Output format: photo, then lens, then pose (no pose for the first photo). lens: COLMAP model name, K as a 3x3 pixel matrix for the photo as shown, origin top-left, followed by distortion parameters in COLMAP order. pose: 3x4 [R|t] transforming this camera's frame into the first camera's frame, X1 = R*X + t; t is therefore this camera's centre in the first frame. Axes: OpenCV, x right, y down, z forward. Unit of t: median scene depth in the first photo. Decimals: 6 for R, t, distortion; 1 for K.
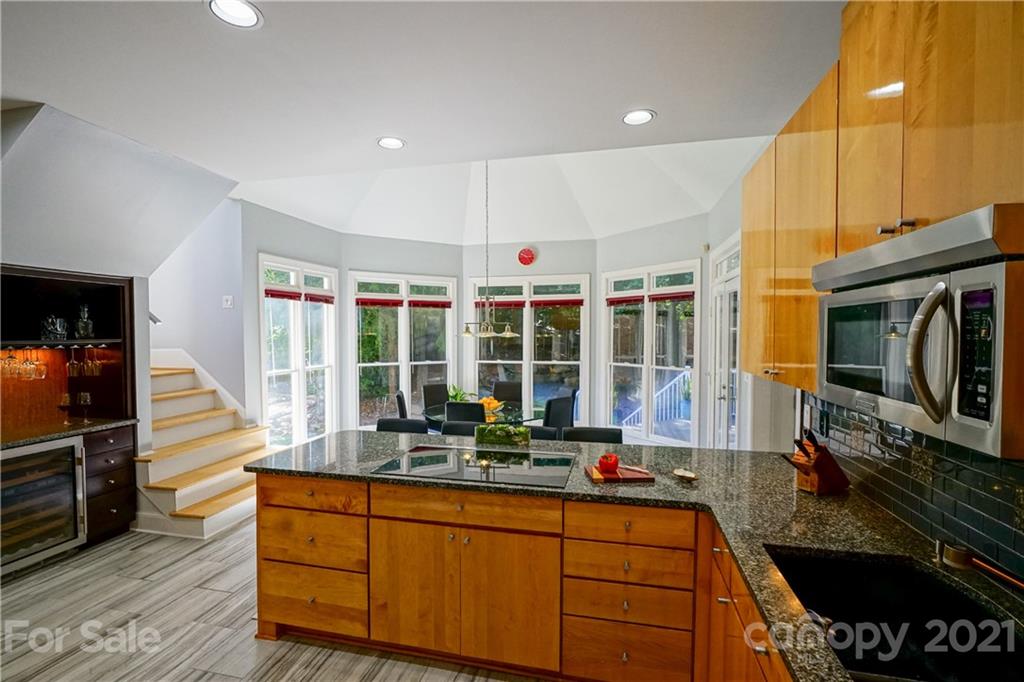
lens RADIAL K [[486.6, 0, 492.1], [0, 486.6, 352.6], [0, 0, 1]] dist [-0.000870, 0.000018]
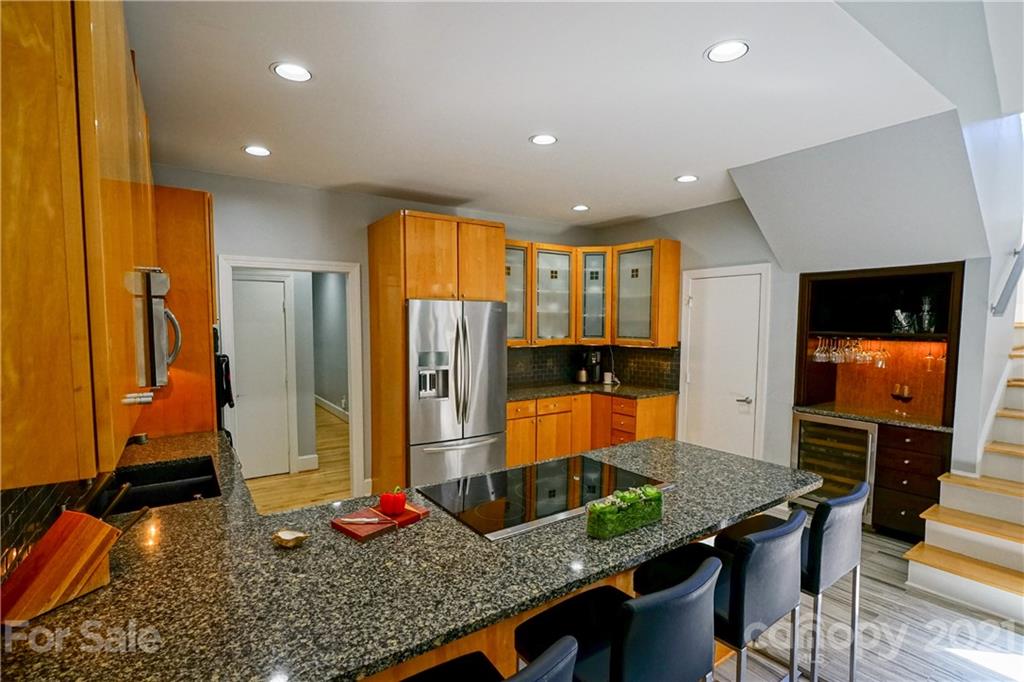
lens RADIAL K [[486.6, 0, 492.1], [0, 486.6, 352.6], [0, 0, 1]] dist [-0.000870, 0.000018]
pose [[-0.676525, 0.049538, -0.734752, 0.370095], [-0.030015, 0.995051, 0.094724, -0.044304], [0.735808, 0.086137, -0.671690, 0.821799]]
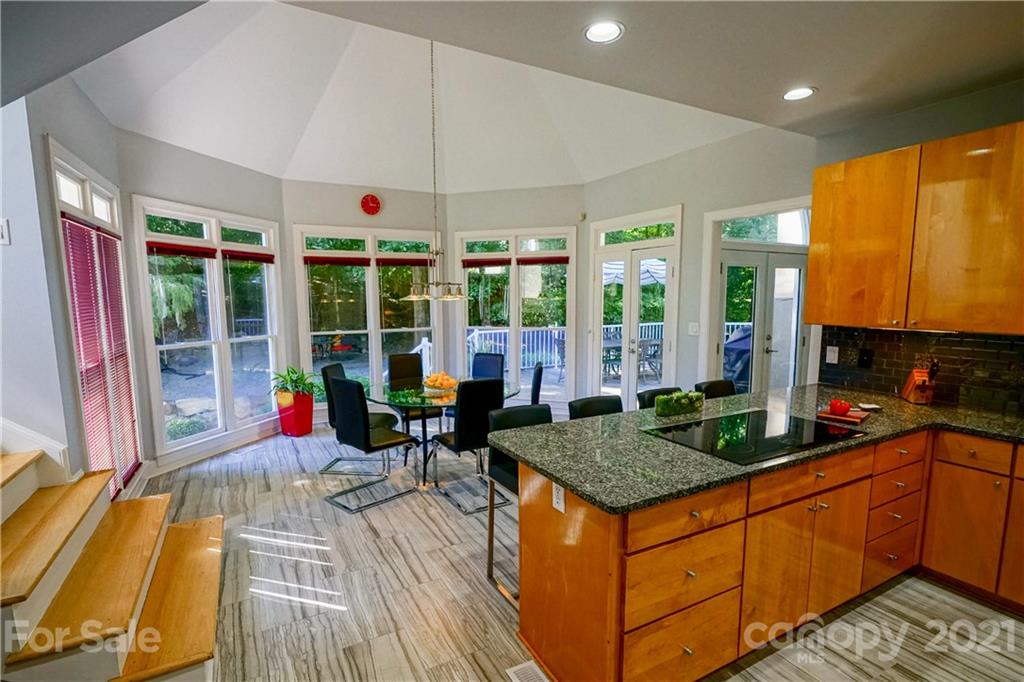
lens RADIAL K [[486.6, 0, 492.1], [0, 486.6, 352.6], [0, 0, 1]] dist [-0.000870, 0.000018]
pose [[0.748151, -0.080753, 0.658597, -0.562185], [0.031585, 0.995776, 0.086215, -0.012957], [-0.662777, -0.043700, 0.747541, 0.351104]]
